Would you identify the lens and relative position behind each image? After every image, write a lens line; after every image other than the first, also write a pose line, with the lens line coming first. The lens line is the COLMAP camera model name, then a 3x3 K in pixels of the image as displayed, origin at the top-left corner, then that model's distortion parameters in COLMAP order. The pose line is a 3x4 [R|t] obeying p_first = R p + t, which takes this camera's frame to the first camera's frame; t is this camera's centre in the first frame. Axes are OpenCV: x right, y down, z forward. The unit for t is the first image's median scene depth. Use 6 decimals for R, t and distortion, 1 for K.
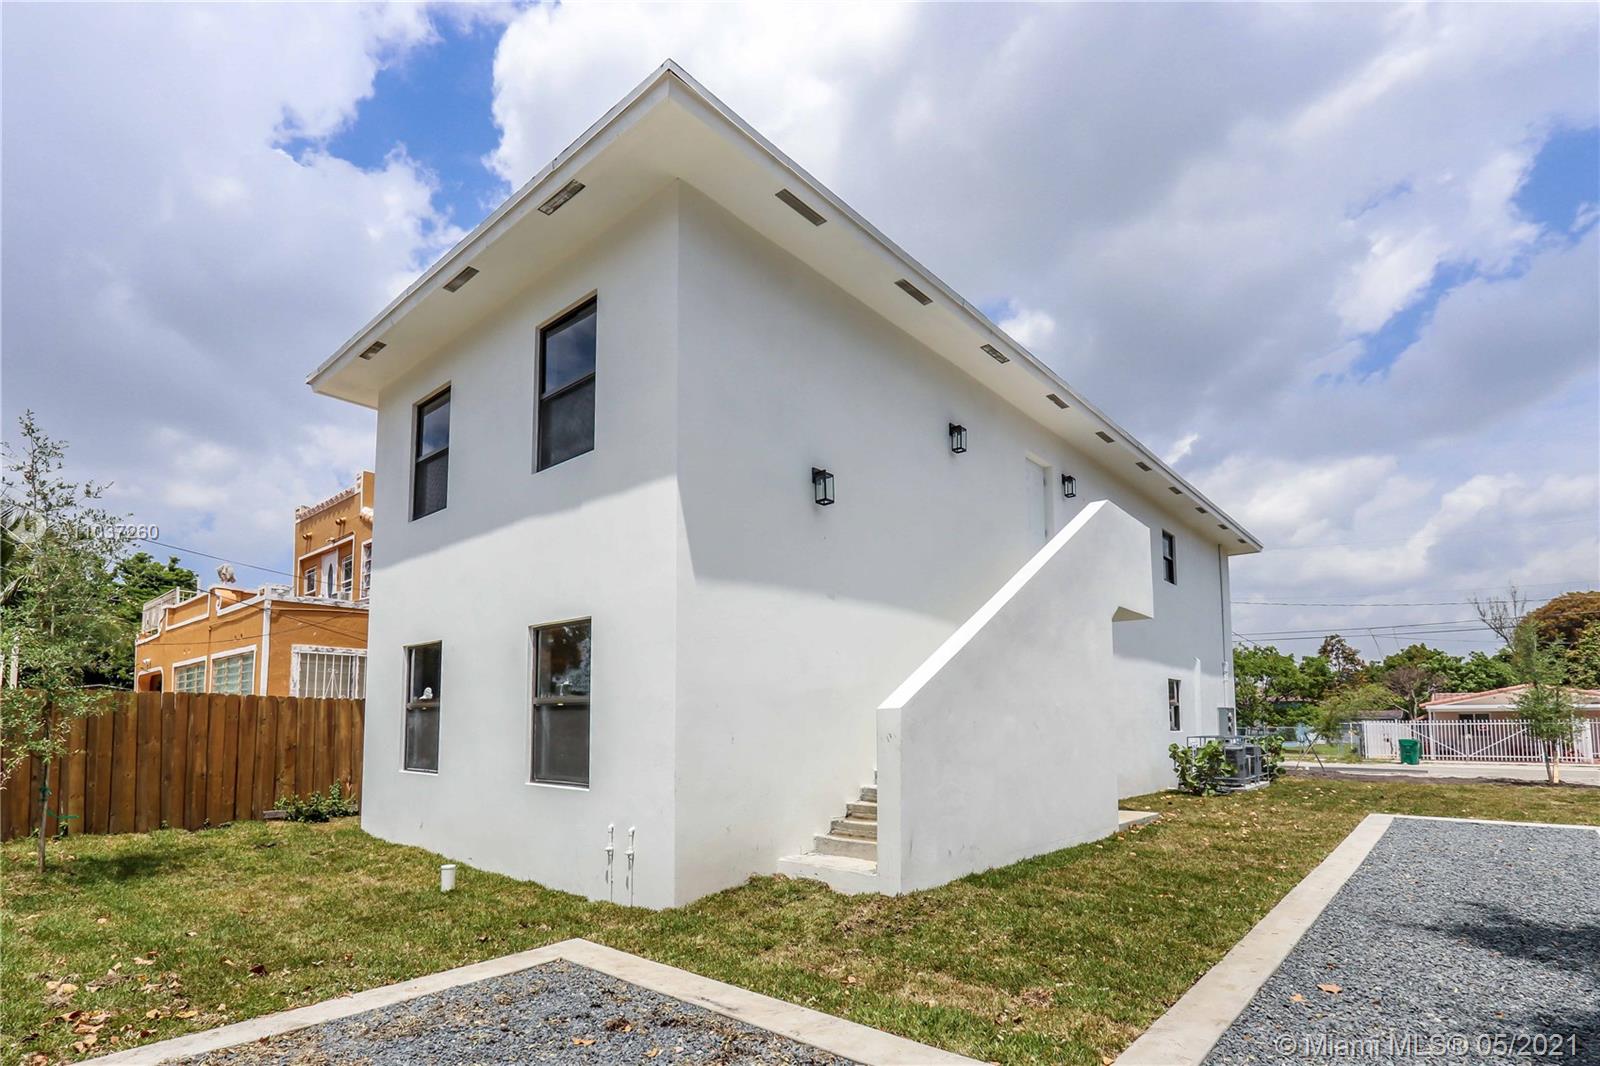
lens RADIAL K [[797.9, 0, 772.9], [0, 797.9, 598.2], [0, 0, 1]] dist [-0.020013, -0.000741]
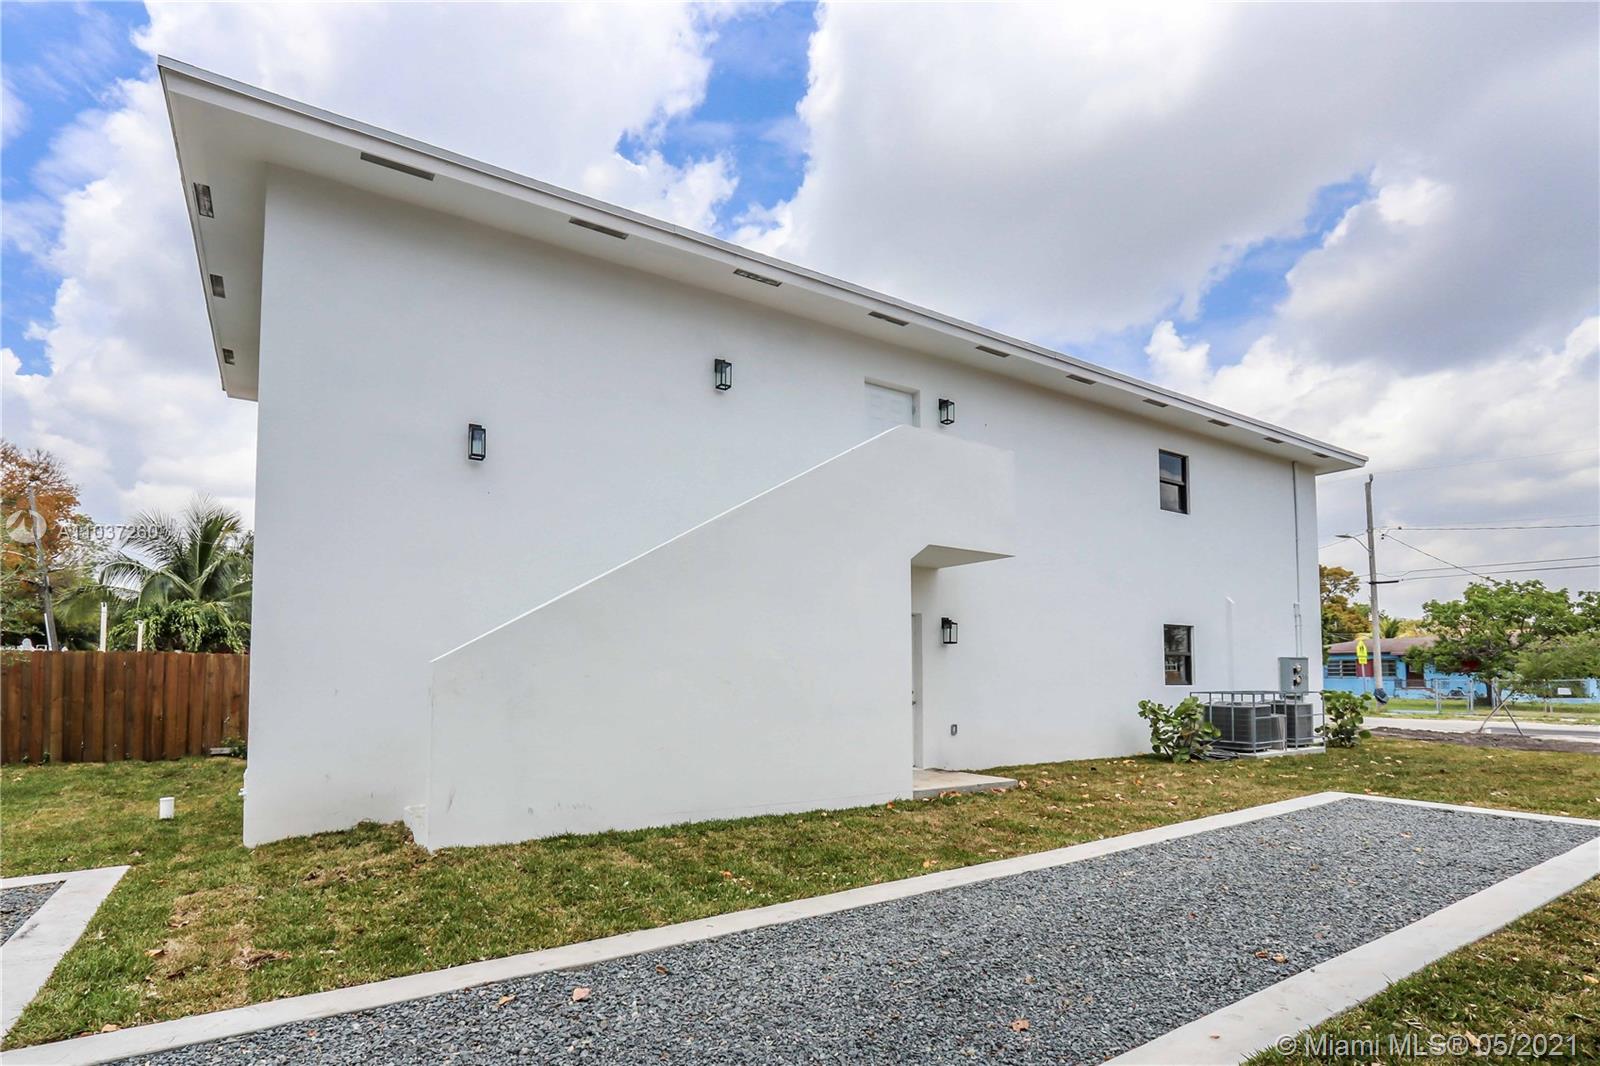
lens RADIAL K [[772.1, 0, 737.3], [0, 772.1, 593.2], [0, 0, 1]] dist [-0.019288, -0.000668]
pose [[0.956453, -0.029731, -0.290369, 0.503636], [0.044768, 0.997971, 0.045280, 0.015114], [0.288433, -0.056307, 0.955843, 0.126214]]
